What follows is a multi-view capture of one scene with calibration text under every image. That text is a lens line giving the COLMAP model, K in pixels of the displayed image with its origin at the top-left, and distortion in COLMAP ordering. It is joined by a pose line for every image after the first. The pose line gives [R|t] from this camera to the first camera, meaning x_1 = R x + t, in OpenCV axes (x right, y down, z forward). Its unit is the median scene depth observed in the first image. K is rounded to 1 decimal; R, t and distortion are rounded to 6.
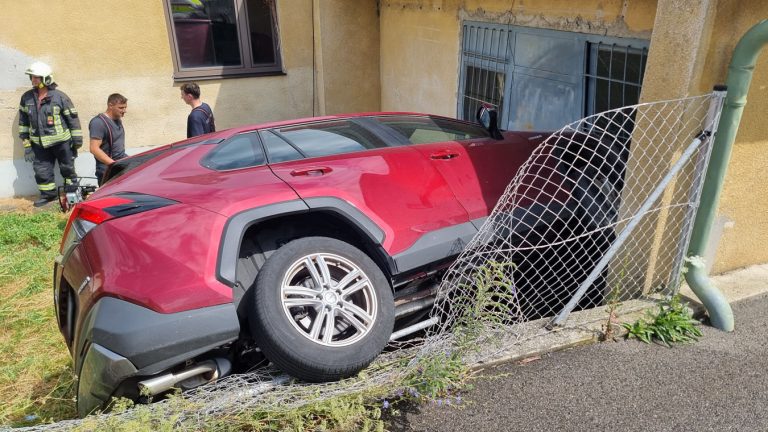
lens RADIAL K [[542.5, 0, 387.8], [0, 542.5, 214.0], [0, 0, 1]] dist [0.065818, -0.048831]
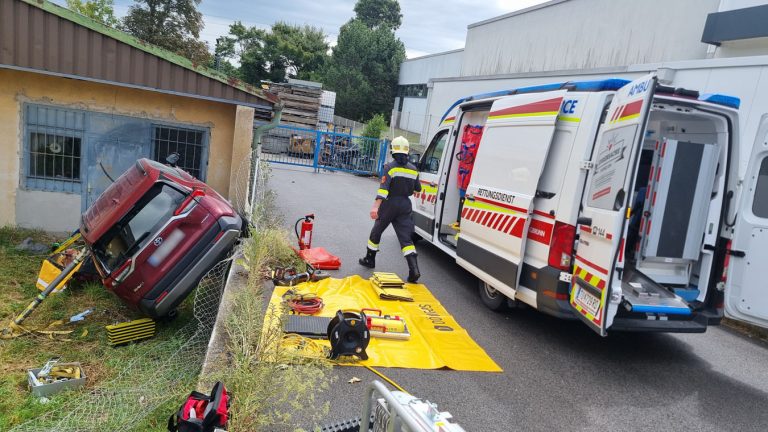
lens RADIAL K [[542.5, 0, 387.8], [0, 542.5, 214.0], [0, 0, 1]] dist [0.065818, -0.048831]
pose [[0.186480, -0.153253, 0.970432, -1.339552], [0.244726, 0.963870, 0.105189, 0.015921], [-0.951491, 0.217874, 0.217247, -0.202080]]
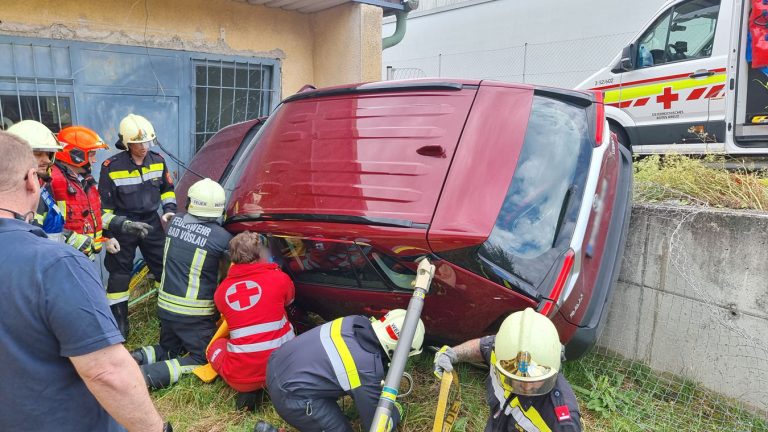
lens RADIAL K [[542.5, 0, 387.8], [0, 542.5, 214.0], [0, 0, 1]] dist [0.065818, -0.048831]
pose [[-0.224636, -0.167684, 0.959907, -0.799724], [0.376649, 0.893578, 0.244240, -0.123819], [-0.898707, 0.416413, -0.137571, 0.797383]]
